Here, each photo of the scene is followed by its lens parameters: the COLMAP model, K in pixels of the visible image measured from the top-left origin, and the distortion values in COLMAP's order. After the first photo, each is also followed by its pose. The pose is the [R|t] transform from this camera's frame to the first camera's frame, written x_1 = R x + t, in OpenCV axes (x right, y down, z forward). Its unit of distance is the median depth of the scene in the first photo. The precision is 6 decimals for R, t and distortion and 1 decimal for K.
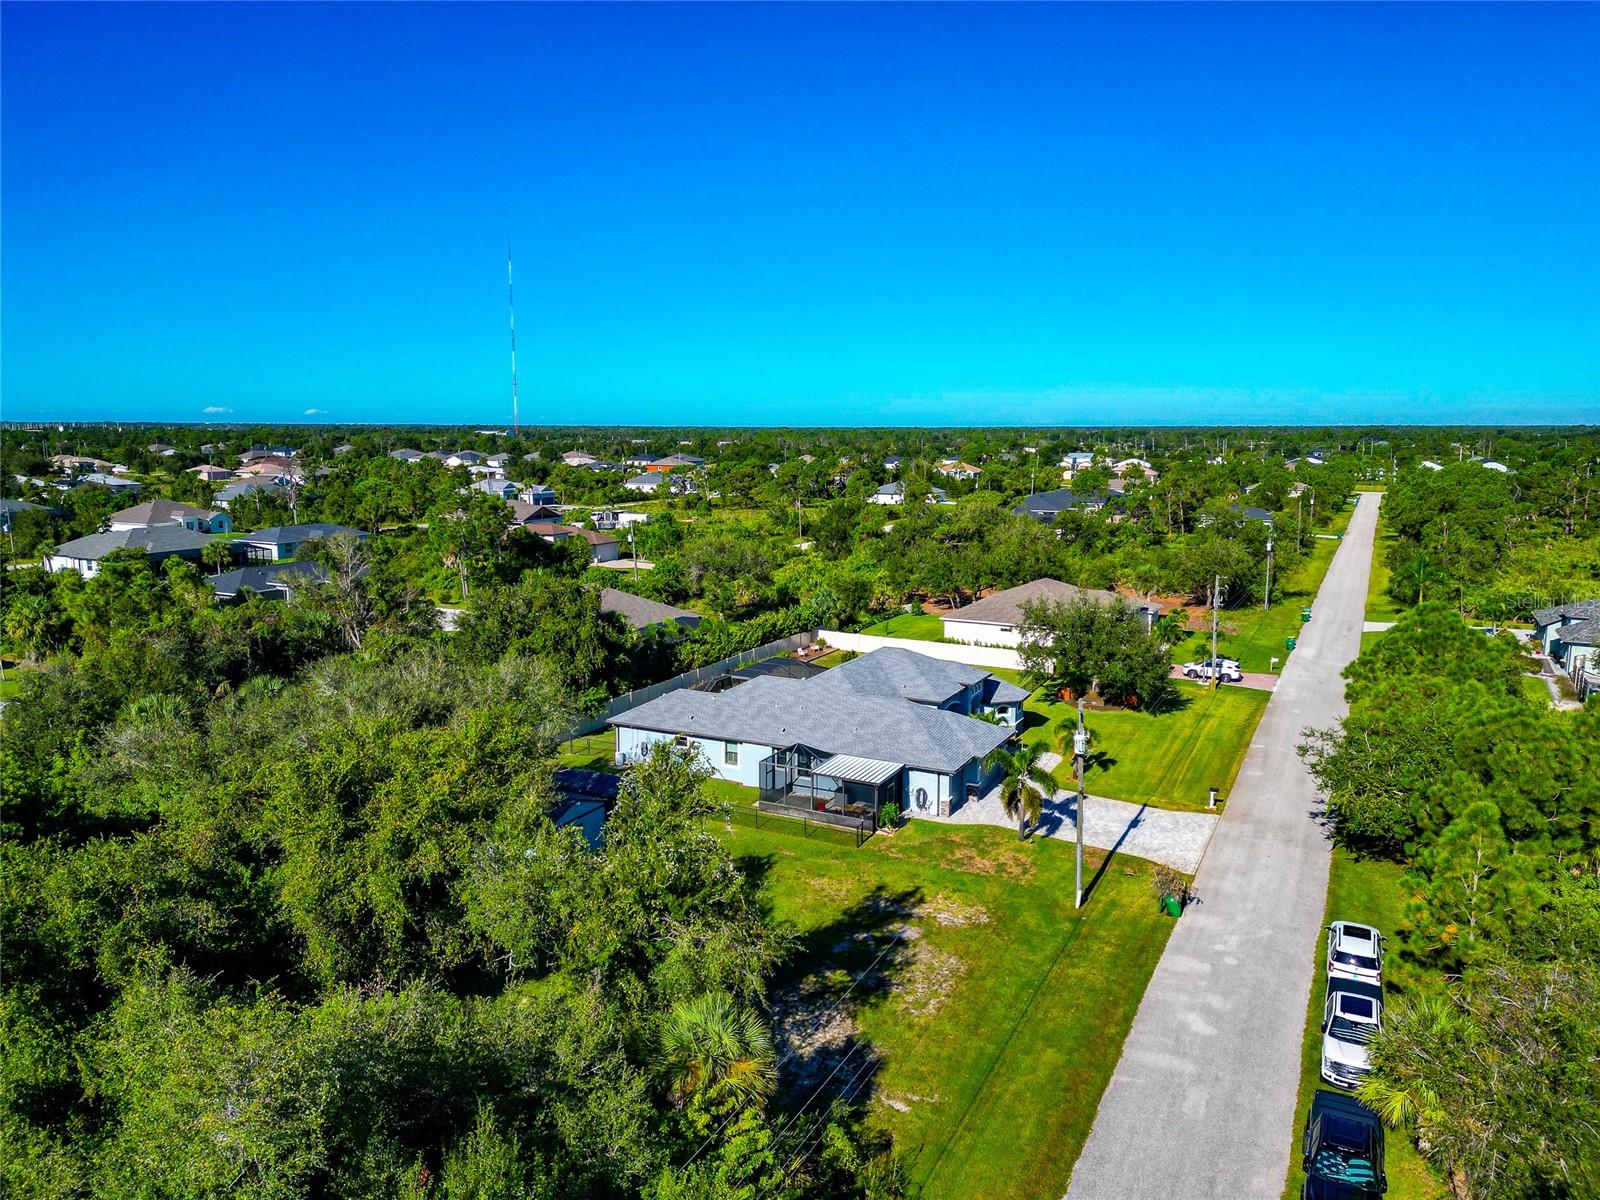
lens RADIAL K [[1130.6, 0, 800.0], [0, 1130.6, 600.0], [0, 0, 1]] dist [0.069835, -0.076389]
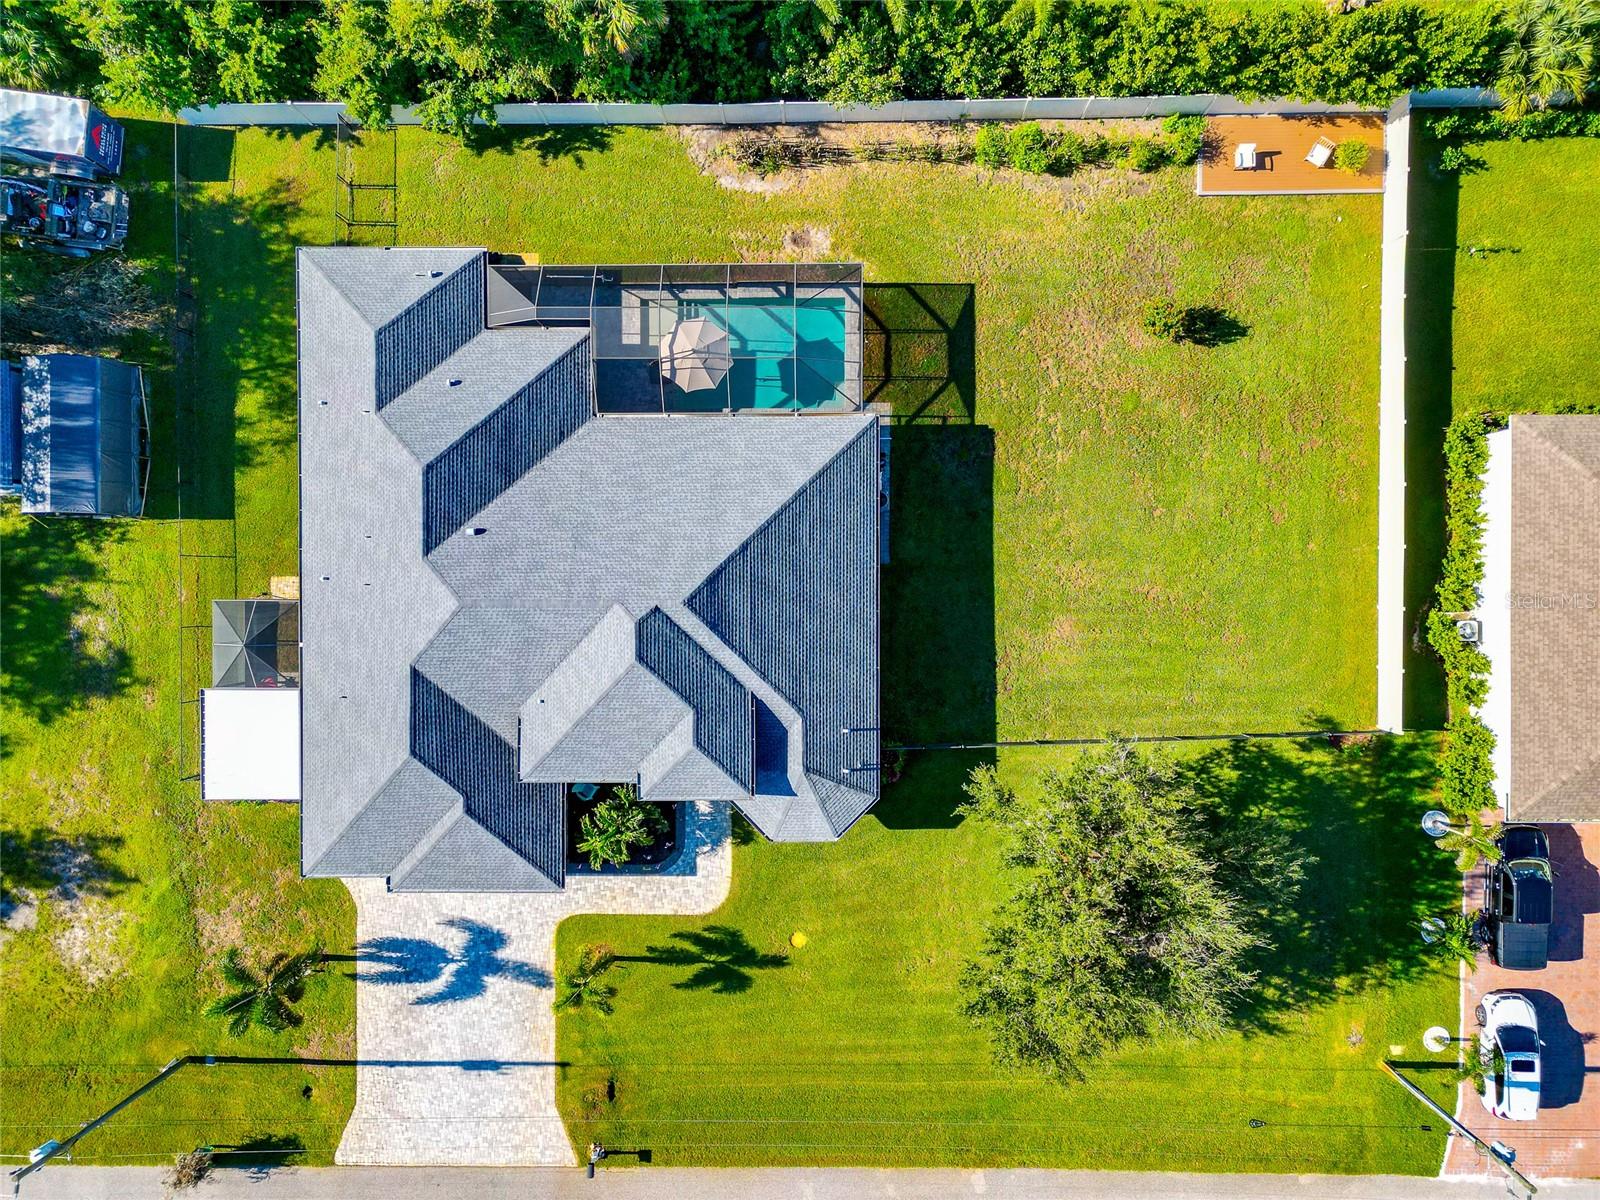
lens RADIAL K [[1130.6, 0, 800.0], [0, 1130.6, 600.0], [0, 0, 1]] dist [0.069835, -0.076389]
pose [[0.450710, 0.892656, -0.005096, 0.120889], [-0.121609, 0.067055, 0.990310, -0.560549], [0.884348, -0.445723, 0.138778, 1.186440]]
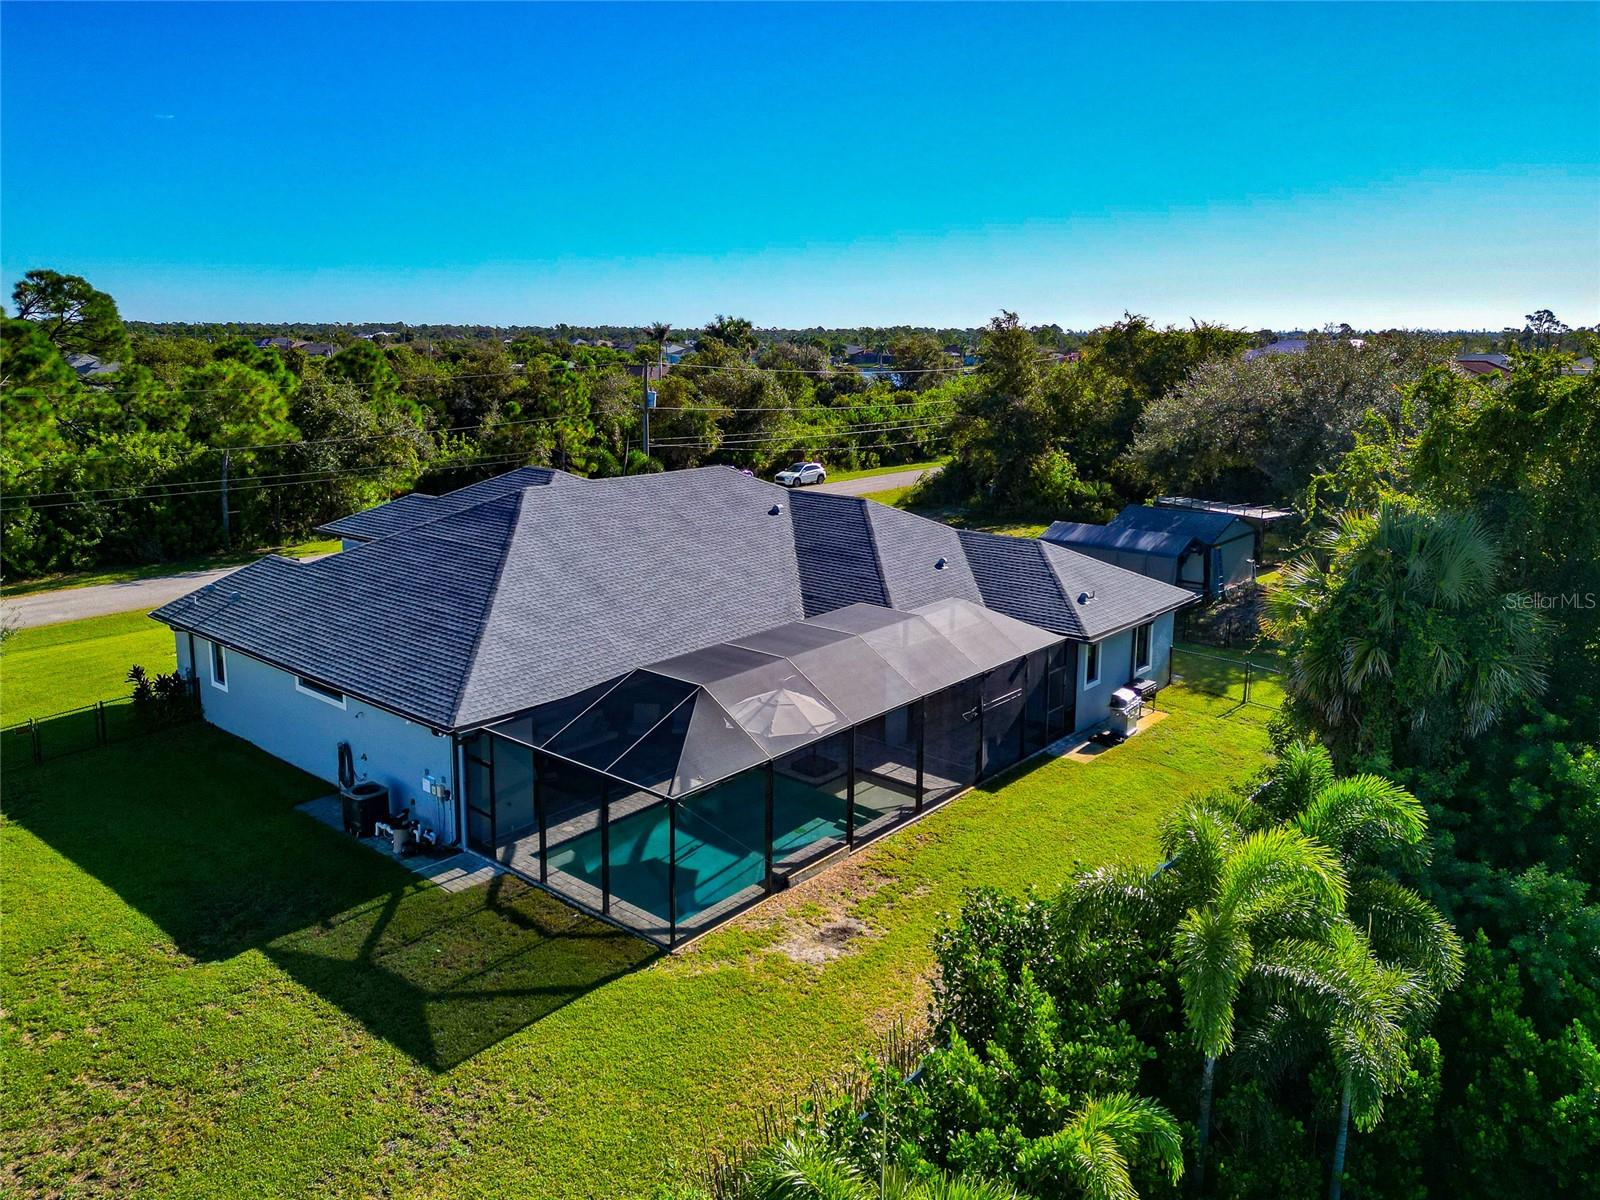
lens RADIAL K [[1130.6, 0, 800.0], [0, 1130.6, 600.0], [0, 0, 1]] dist [0.069835, -0.076389]
pose [[-0.969538, -0.063185, 0.236650, -0.136778], [0.028678, 0.930227, 0.365863, -0.086443], [-0.243255, 0.361505, -0.900079, 1.630463]]
